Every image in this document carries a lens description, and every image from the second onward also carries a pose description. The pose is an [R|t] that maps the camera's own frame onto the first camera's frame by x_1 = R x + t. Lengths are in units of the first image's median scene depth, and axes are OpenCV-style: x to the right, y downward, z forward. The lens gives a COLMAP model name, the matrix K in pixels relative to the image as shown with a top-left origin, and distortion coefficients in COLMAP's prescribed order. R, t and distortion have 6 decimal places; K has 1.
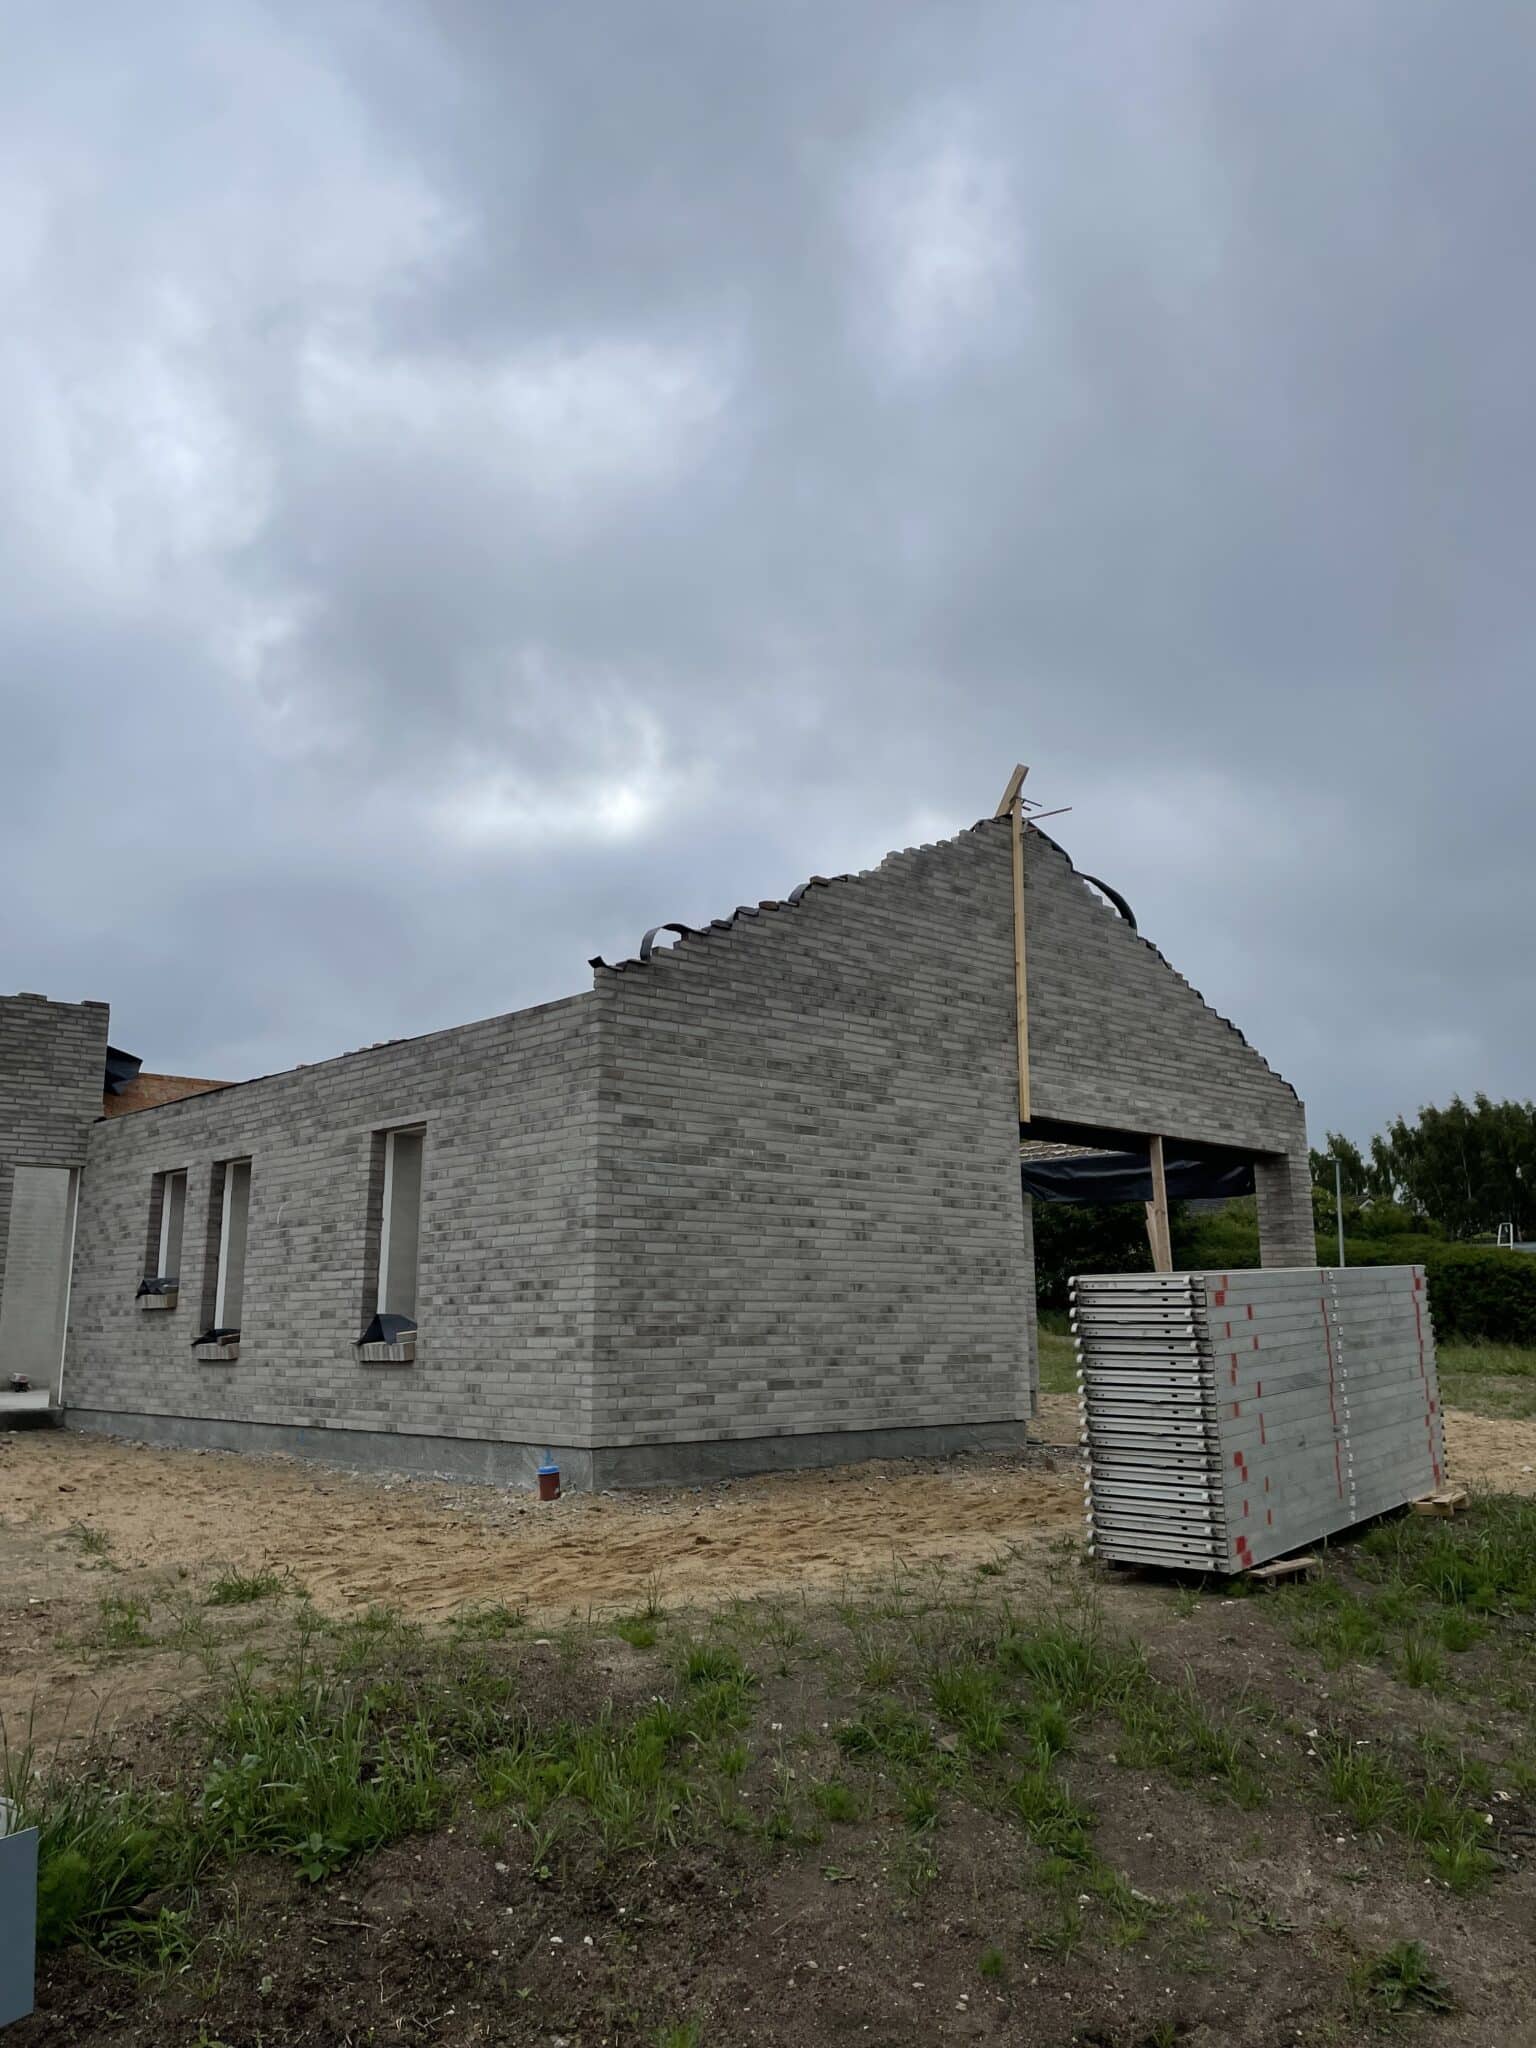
lens RADIAL K [[1550.3, 0, 767.6], [0, 1550.3, 1007.1], [0, 0, 1]] dist [0.040934, -0.058361]
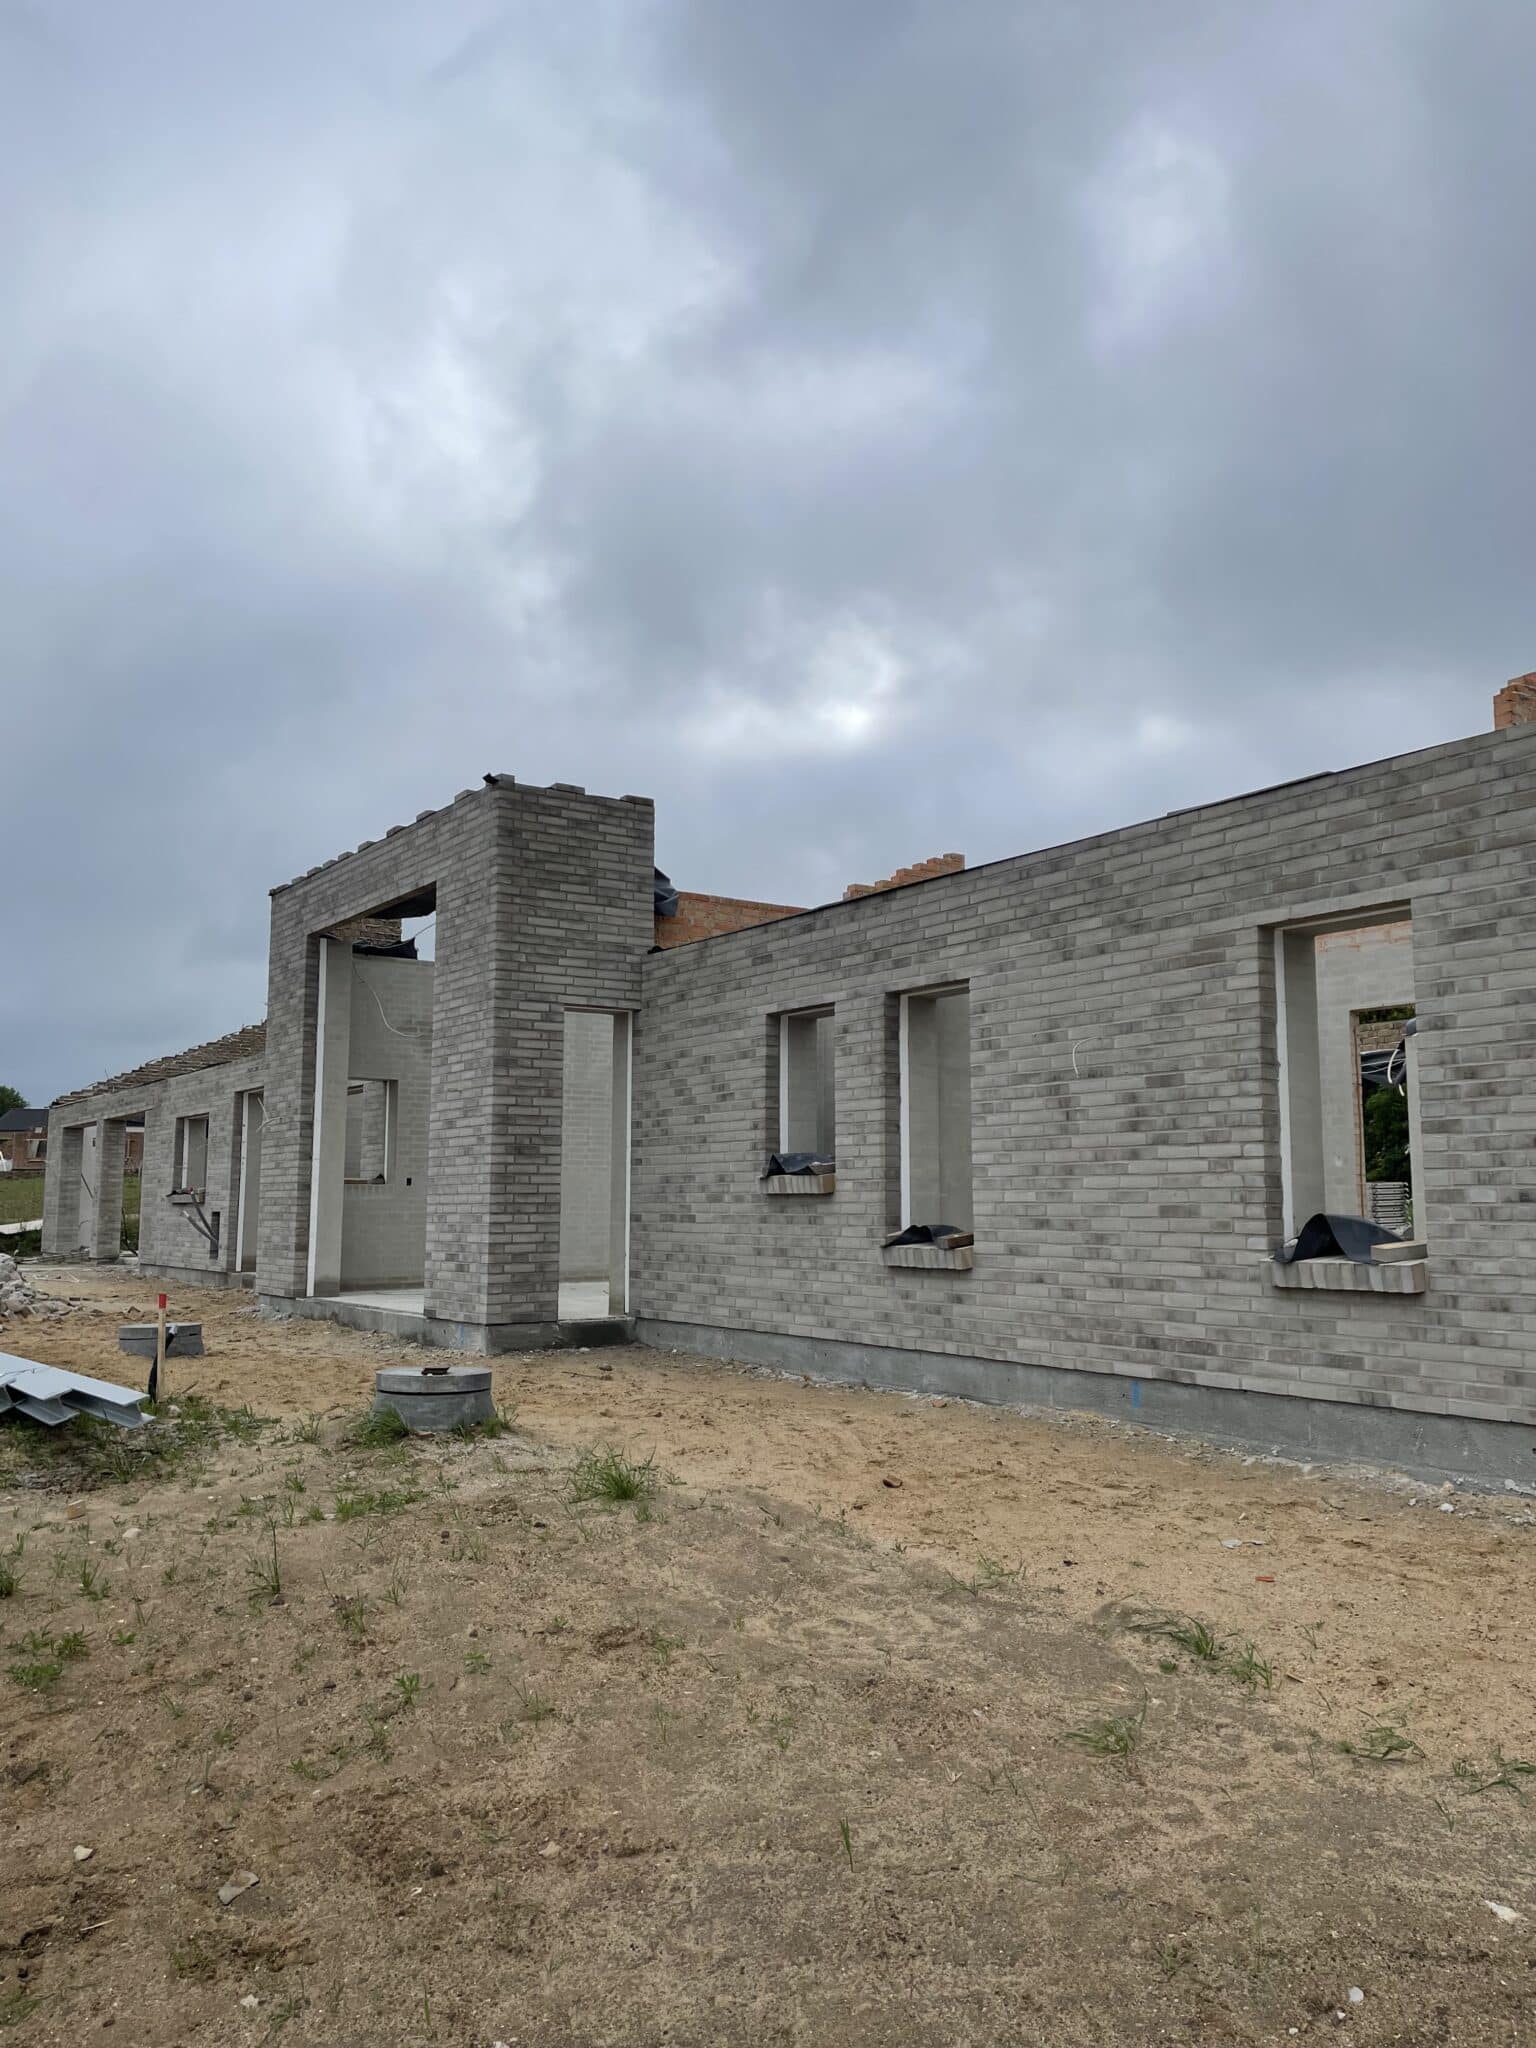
lens RADIAL K [[1550.3, 0, 778.3], [0, 1550.3, 1032.6], [0, 0, 1]] dist [0.040934, -0.058361]
pose [[0.988674, -0.008665, -0.149831, -0.311609], [0.022809, 0.995410, 0.092940, 0.053060], [0.148338, -0.095305, 0.984334, 0.307910]]
